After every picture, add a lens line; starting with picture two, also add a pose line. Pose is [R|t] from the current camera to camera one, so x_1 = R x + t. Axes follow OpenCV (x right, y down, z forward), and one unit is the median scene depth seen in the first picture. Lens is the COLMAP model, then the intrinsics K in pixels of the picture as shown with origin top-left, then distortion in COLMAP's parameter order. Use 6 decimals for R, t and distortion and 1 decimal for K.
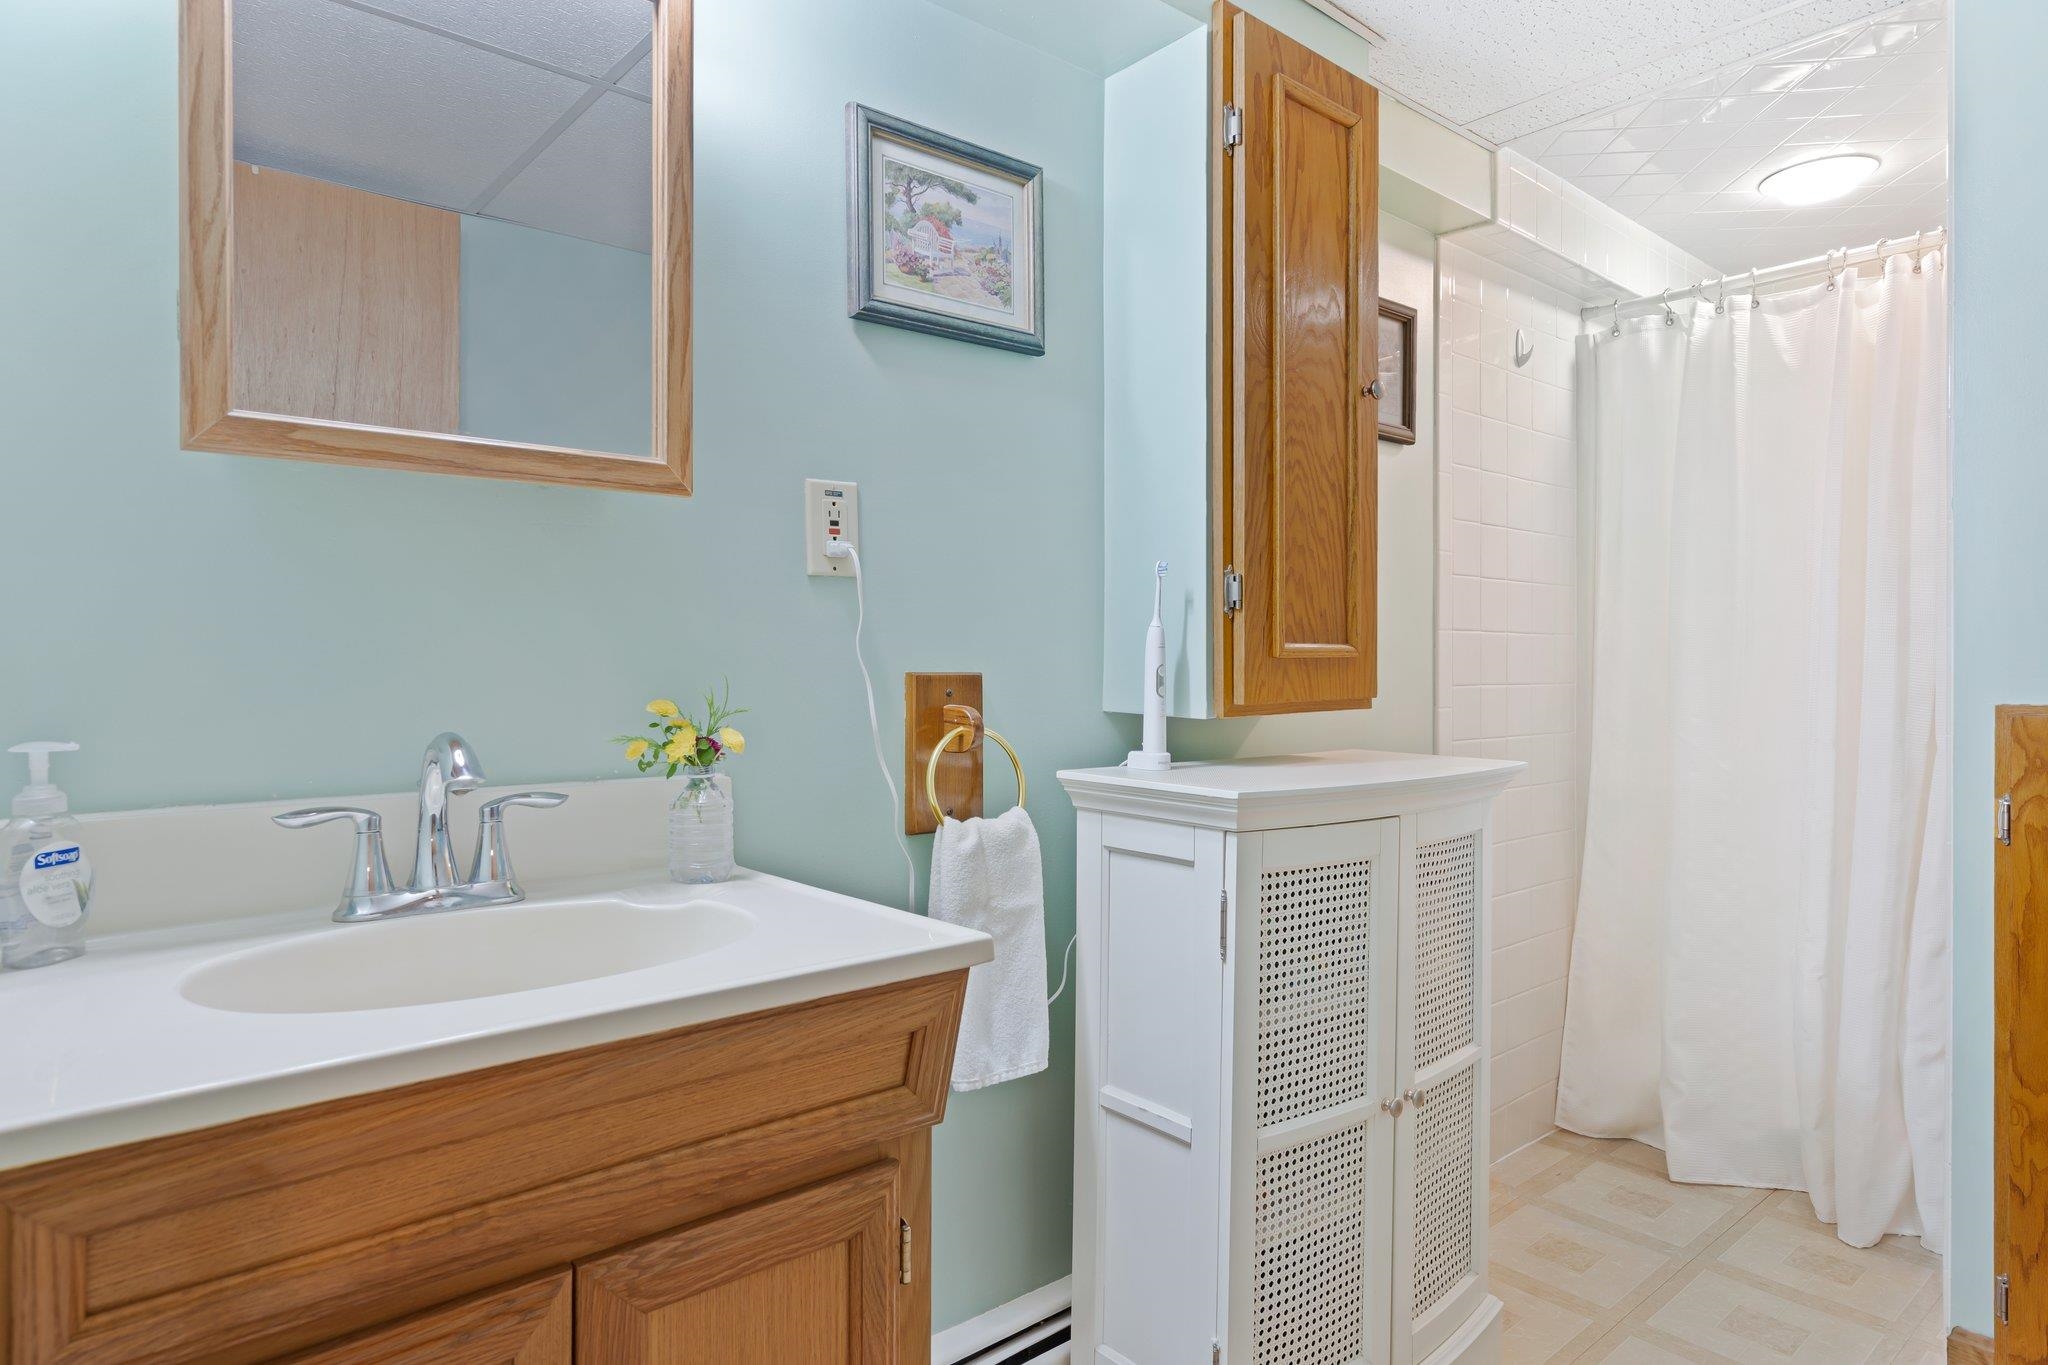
lens RADIAL K [[1165.4, 0, 1023.5], [0, 1165.4, 644.0], [0, 0, 1]] dist [0.014798, -0.000106]
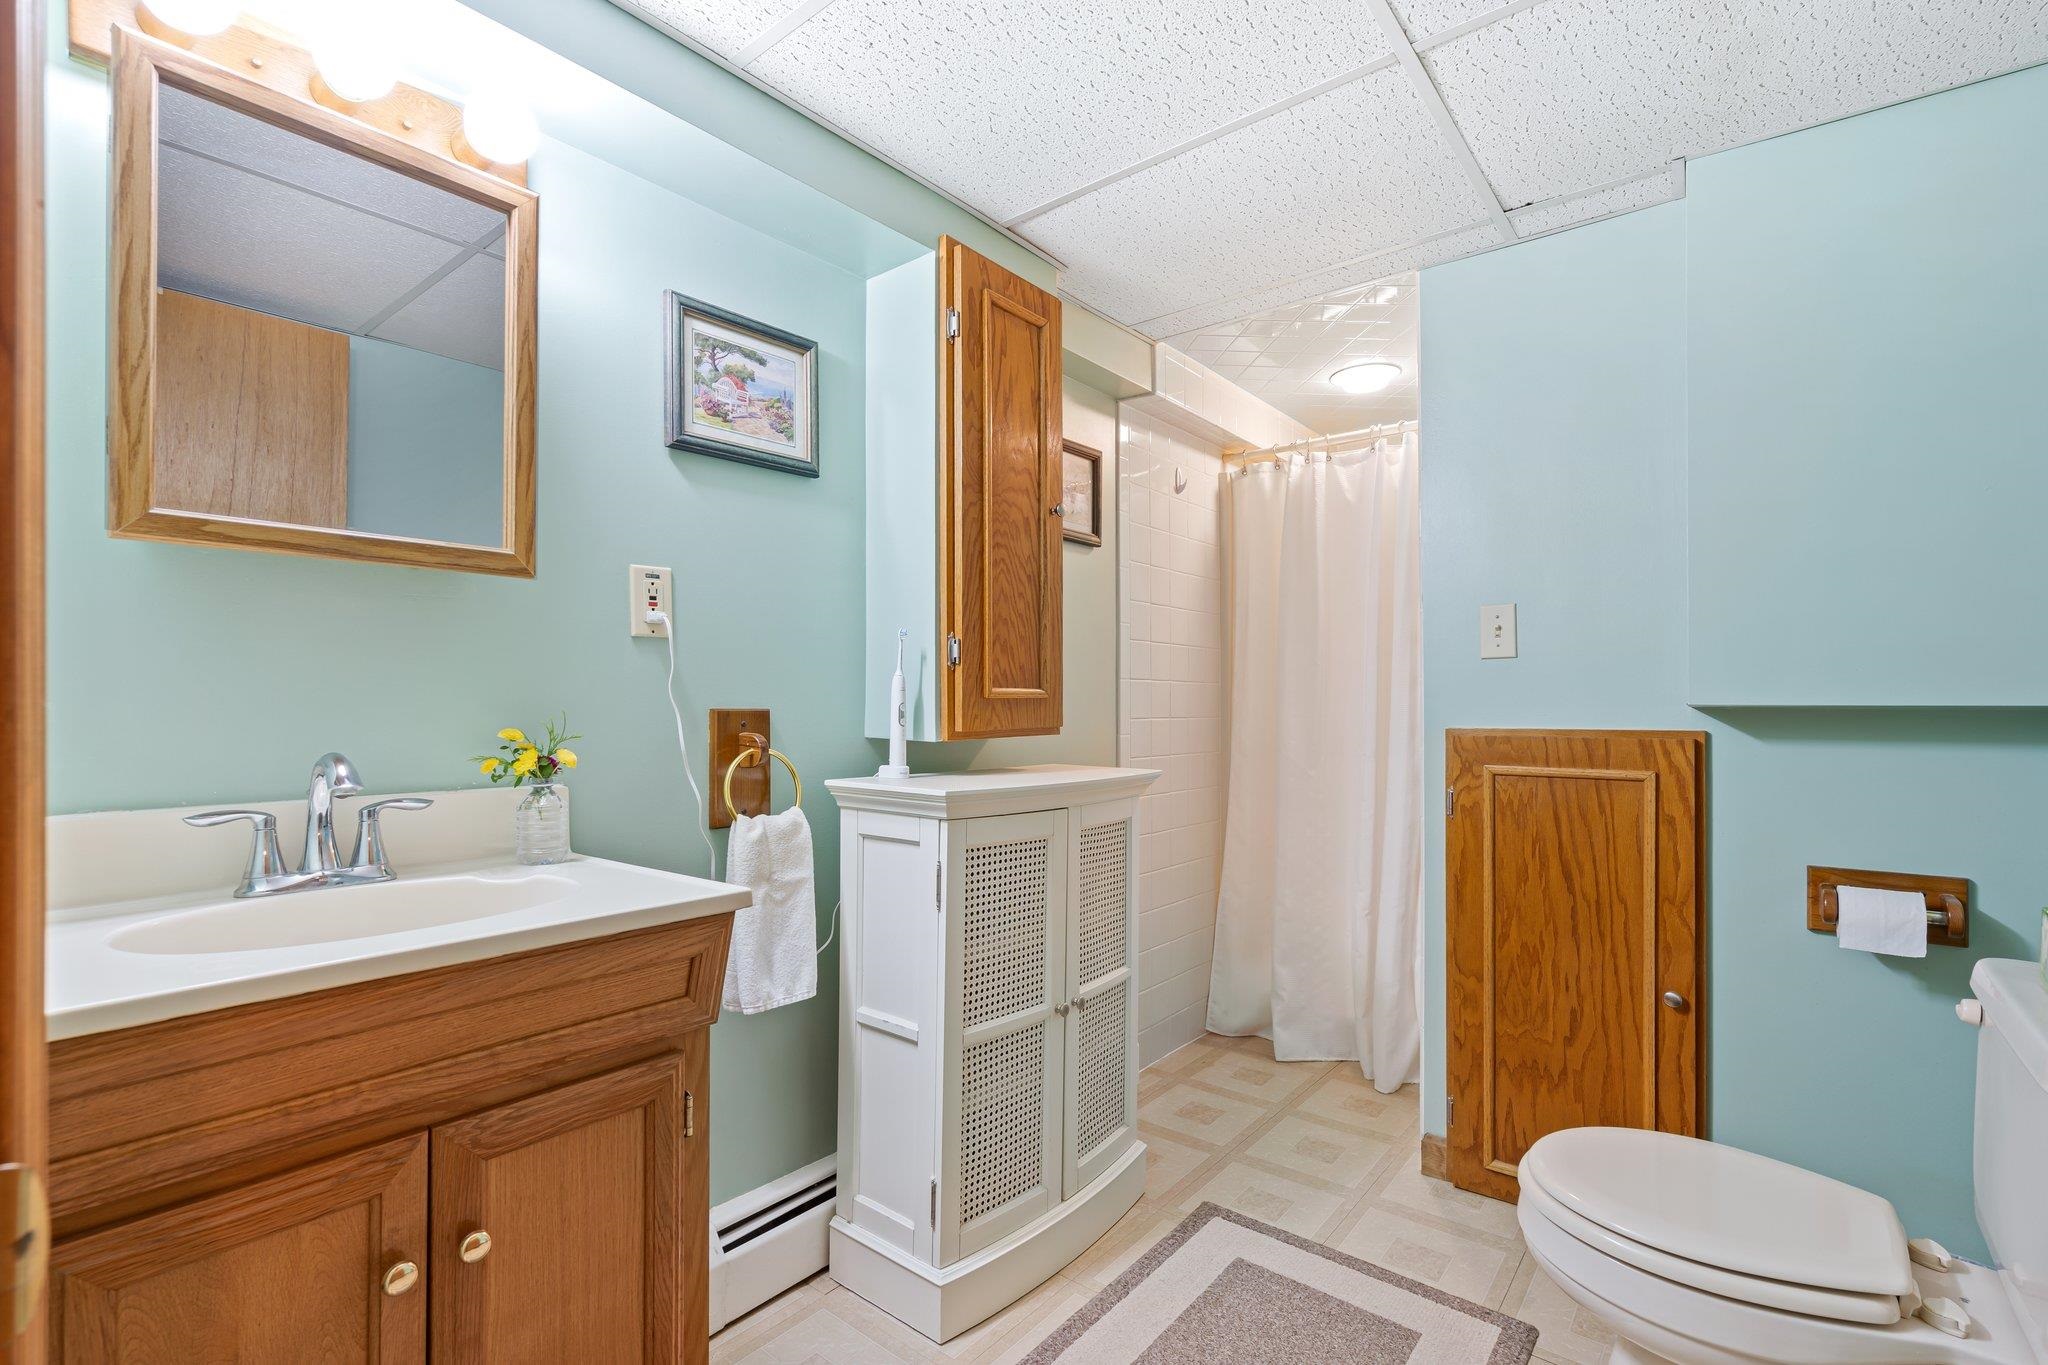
lens RADIAL K [[935.9, 0, 1024.0], [0, 935.9, 682.5], [0, 0, 1]] dist [0.001256, 0.002065]
pose [[0.984650, 0.003217, 0.174513, 0.070300], [-0.001821, 0.999965, -0.008157, 0.002150], [-0.174533, 0.007714, 0.984621, -0.137563]]
